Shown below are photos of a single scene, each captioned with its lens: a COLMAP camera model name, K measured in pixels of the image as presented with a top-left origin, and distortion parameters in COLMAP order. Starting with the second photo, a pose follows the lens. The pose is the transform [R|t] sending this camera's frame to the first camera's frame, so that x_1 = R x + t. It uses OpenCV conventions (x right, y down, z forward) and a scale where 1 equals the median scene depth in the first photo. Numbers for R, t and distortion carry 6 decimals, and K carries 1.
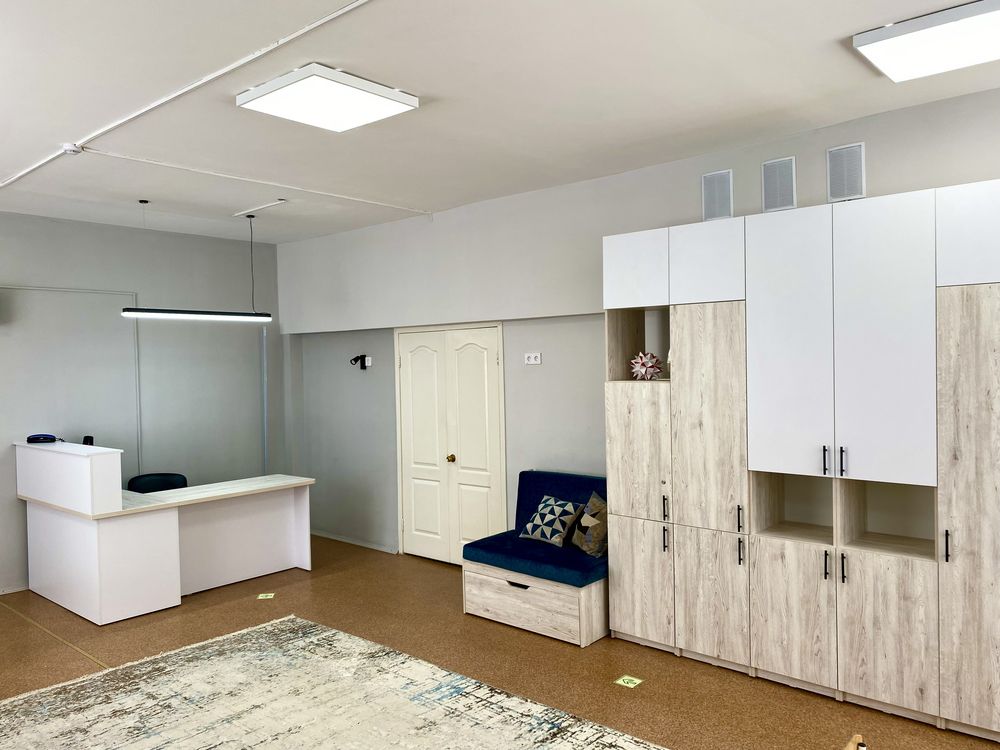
lens RADIAL K [[784.7, 0, 499.1], [0, 784.7, 381.0], [0, 0, 1]] dist [0.089196, -0.051030]
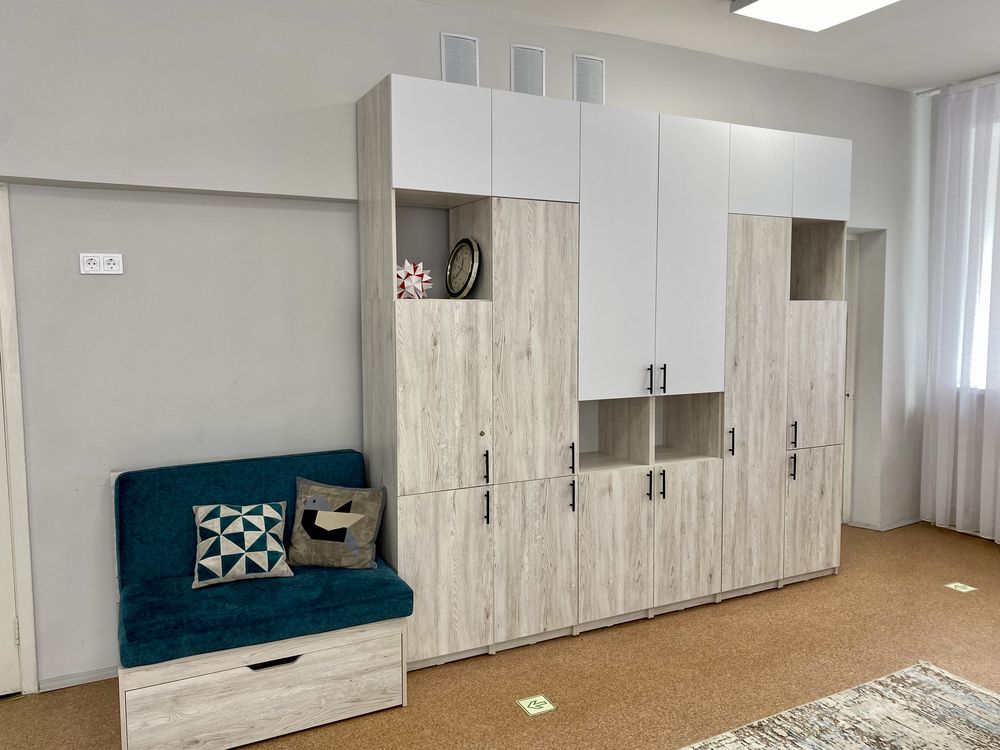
lens RADIAL K [[784.7, 0, 500.3], [0, 784.7, 365.1], [0, 0, 1]] dist [0.089196, -0.051030]
pose [[0.352055, -0.045729, 0.934862, -0.506074], [0.025308, 0.998906, 0.039331, 0.035641], [-0.935637, 0.009813, 0.352827, 0.752626]]
